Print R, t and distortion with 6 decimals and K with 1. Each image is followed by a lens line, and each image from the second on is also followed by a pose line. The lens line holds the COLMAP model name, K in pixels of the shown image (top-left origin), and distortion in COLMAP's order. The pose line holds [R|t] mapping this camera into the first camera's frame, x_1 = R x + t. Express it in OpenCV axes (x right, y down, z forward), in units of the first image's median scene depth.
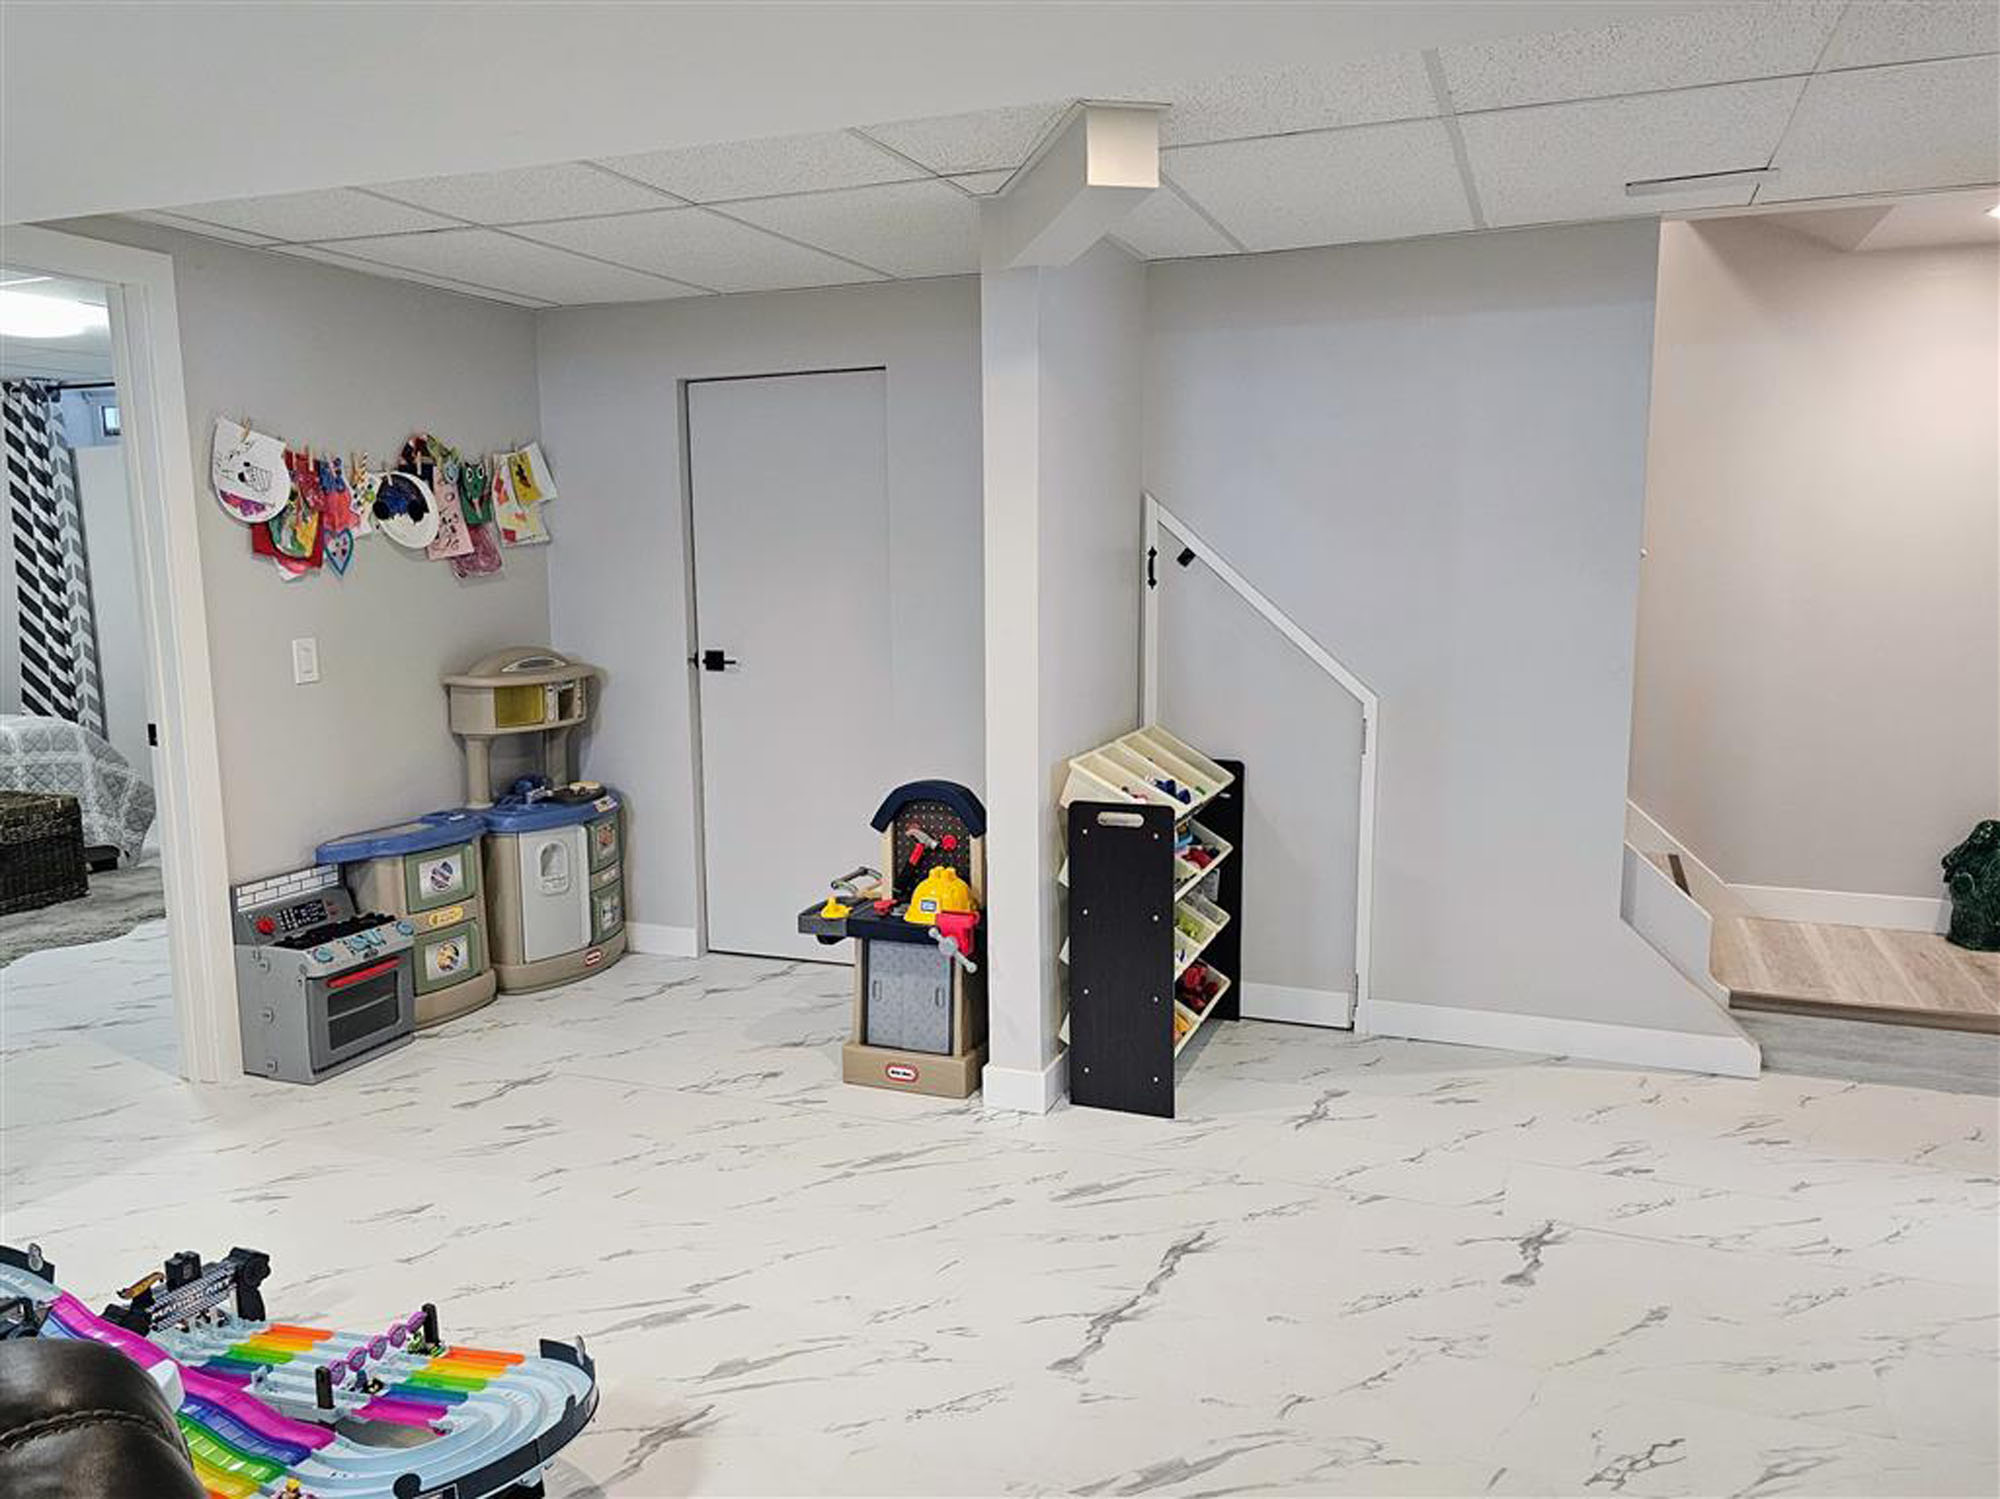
lens RADIAL K [[1494.0, 0, 1003.3], [0, 1494.0, 795.2], [0, 0, 1]] dist [0.003883, 0.000311]
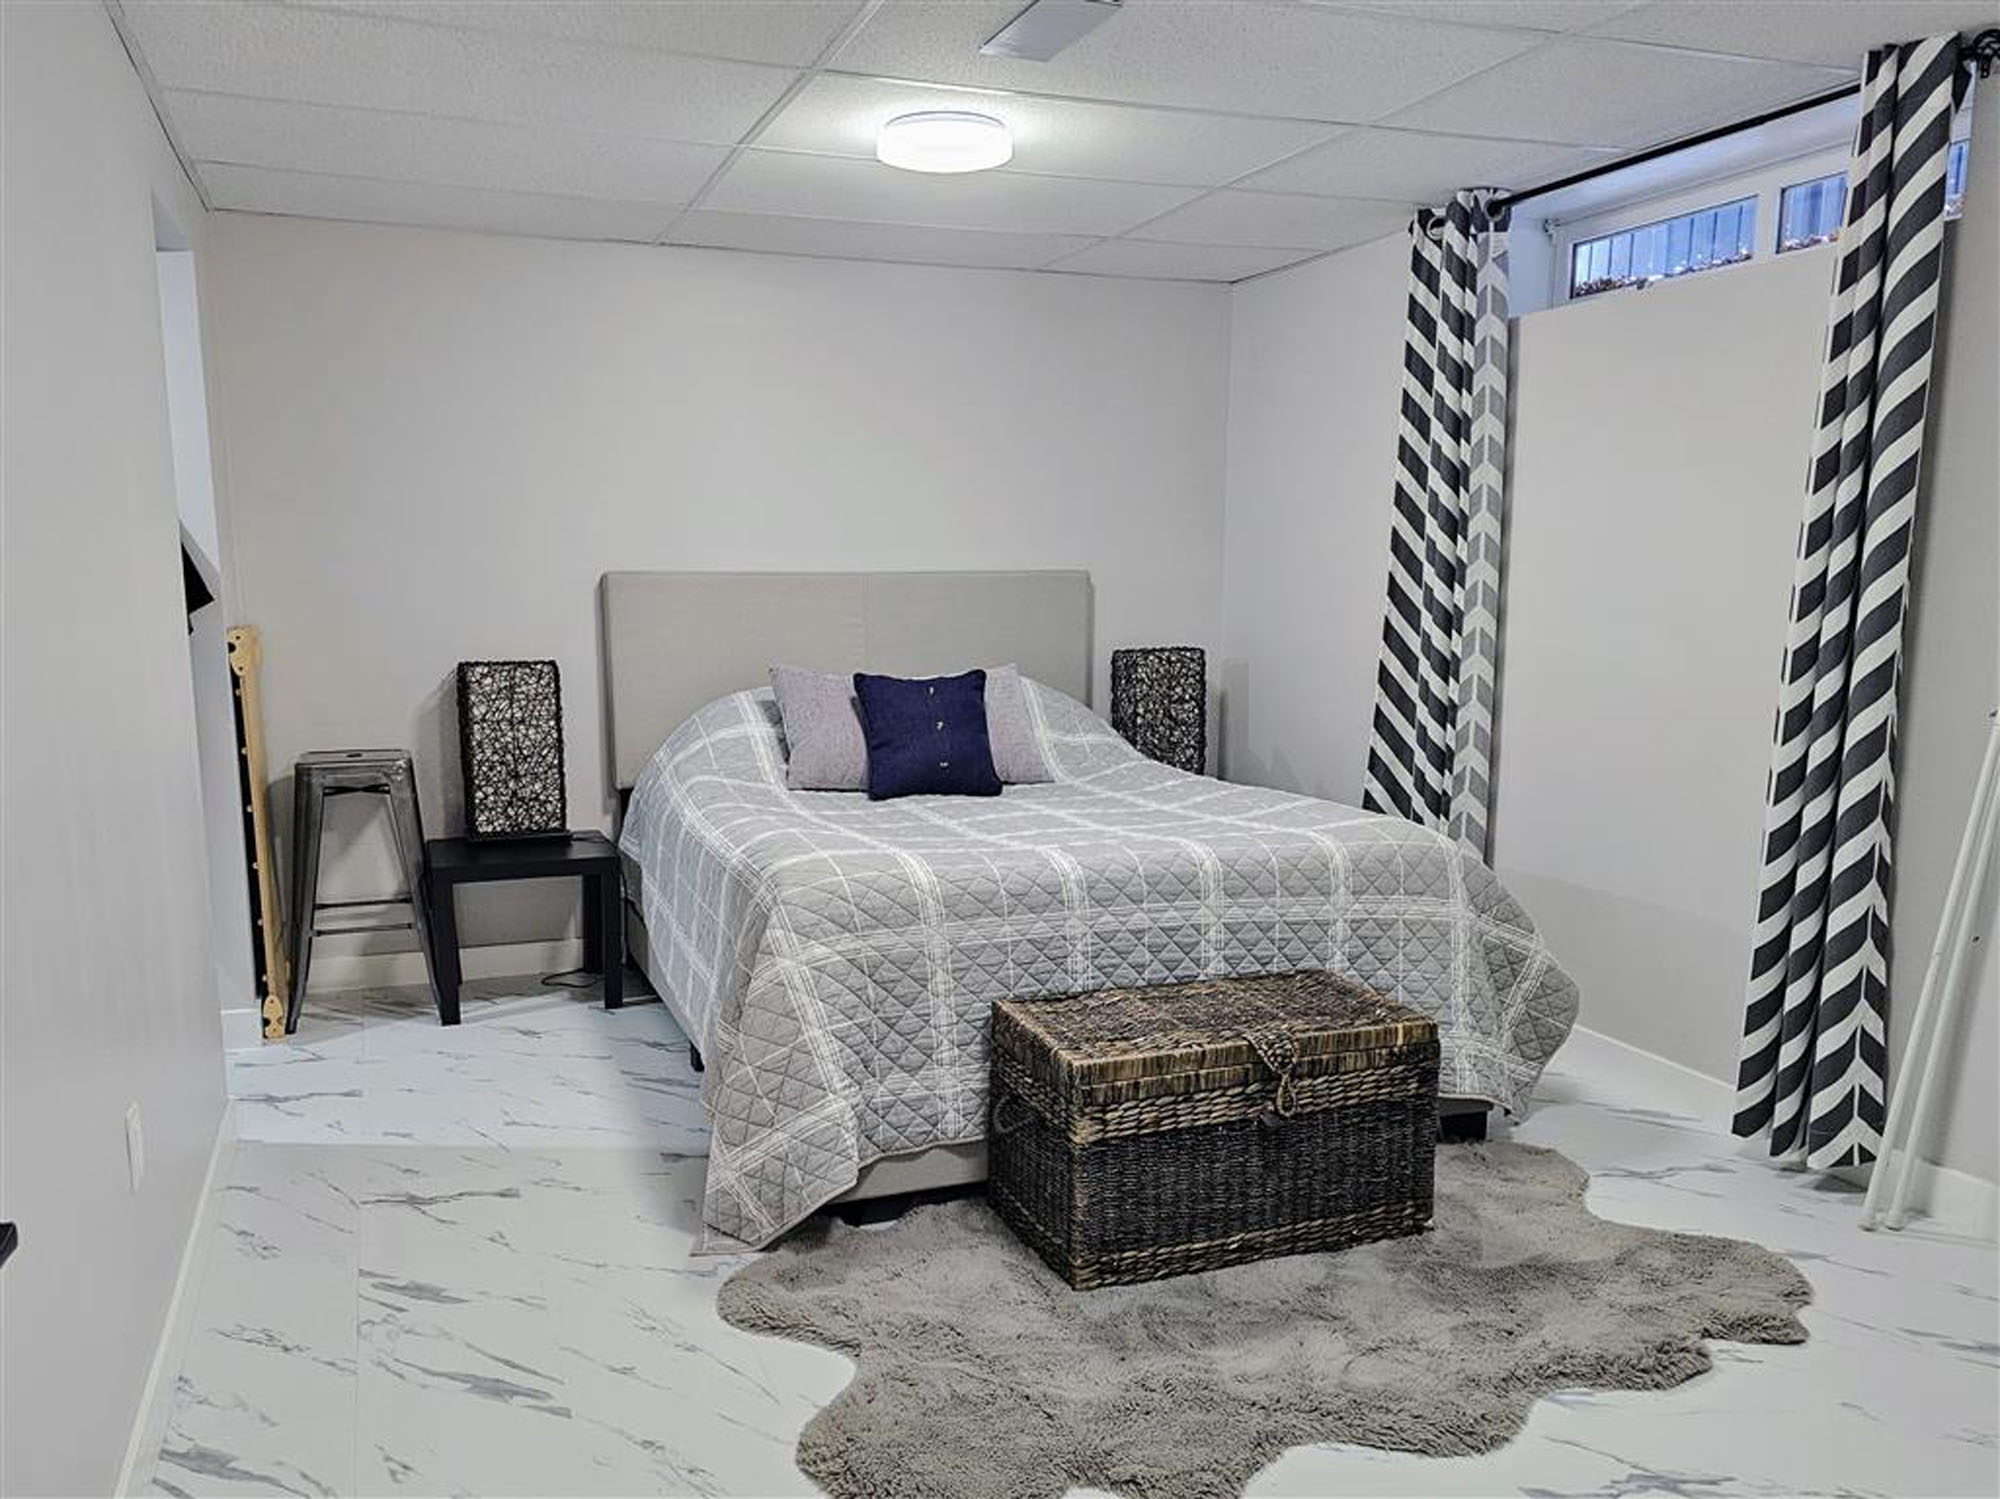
lens RADIAL K [[1345.3, 0, 994.5], [0, 1345.3, 740.7], [0, 0, 1]] dist [0.069237, -0.066713]
pose [[0.649876, 0.104130, -0.752873, -0.363370], [-0.131797, 0.991003, 0.023299, -0.068568], [0.748525, 0.084085, 0.657753, 0.556930]]
